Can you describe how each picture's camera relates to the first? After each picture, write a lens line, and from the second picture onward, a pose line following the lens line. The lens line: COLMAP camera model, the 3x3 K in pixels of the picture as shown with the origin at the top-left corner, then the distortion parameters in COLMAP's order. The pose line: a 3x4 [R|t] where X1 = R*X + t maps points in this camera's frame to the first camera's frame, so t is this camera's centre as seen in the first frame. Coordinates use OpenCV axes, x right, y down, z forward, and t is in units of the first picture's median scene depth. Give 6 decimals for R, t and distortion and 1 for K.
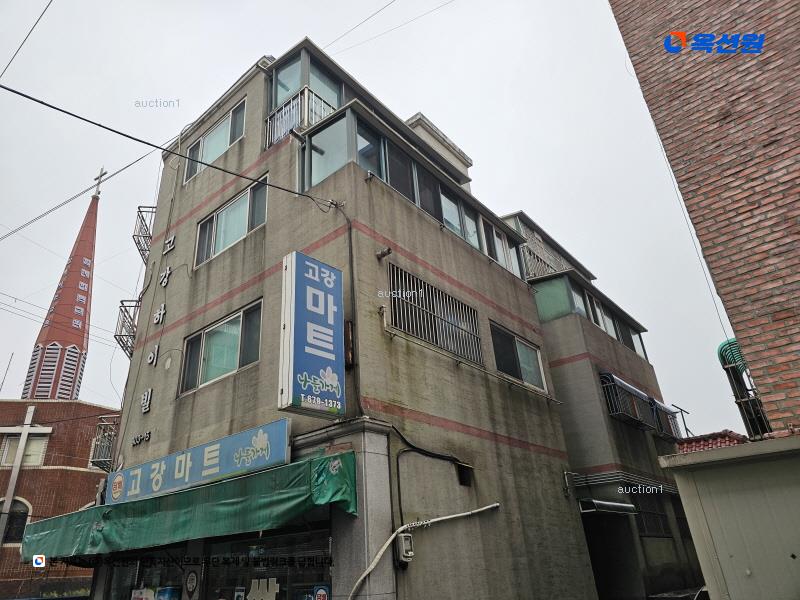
lens RADIAL K [[533.1, 0, 384.6], [0, 533.1, 288.0], [0, 0, 1]] dist [0.066624, -0.056641]
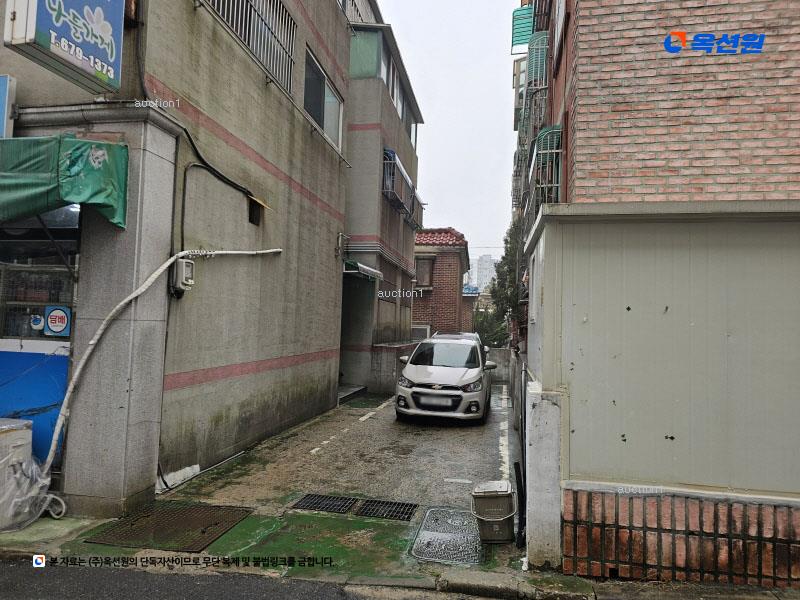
lens RADIAL K [[533.1, 0, 384.6], [0, 533.1, 288.0], [0, 0, 1]] dist [0.066624, -0.056641]
pose [[0.862938, 0.109815, 0.493233, -0.094328], [-0.295038, 0.901938, 0.315374, 0.145667], [-0.410233, -0.417671, 0.810716, 0.197860]]
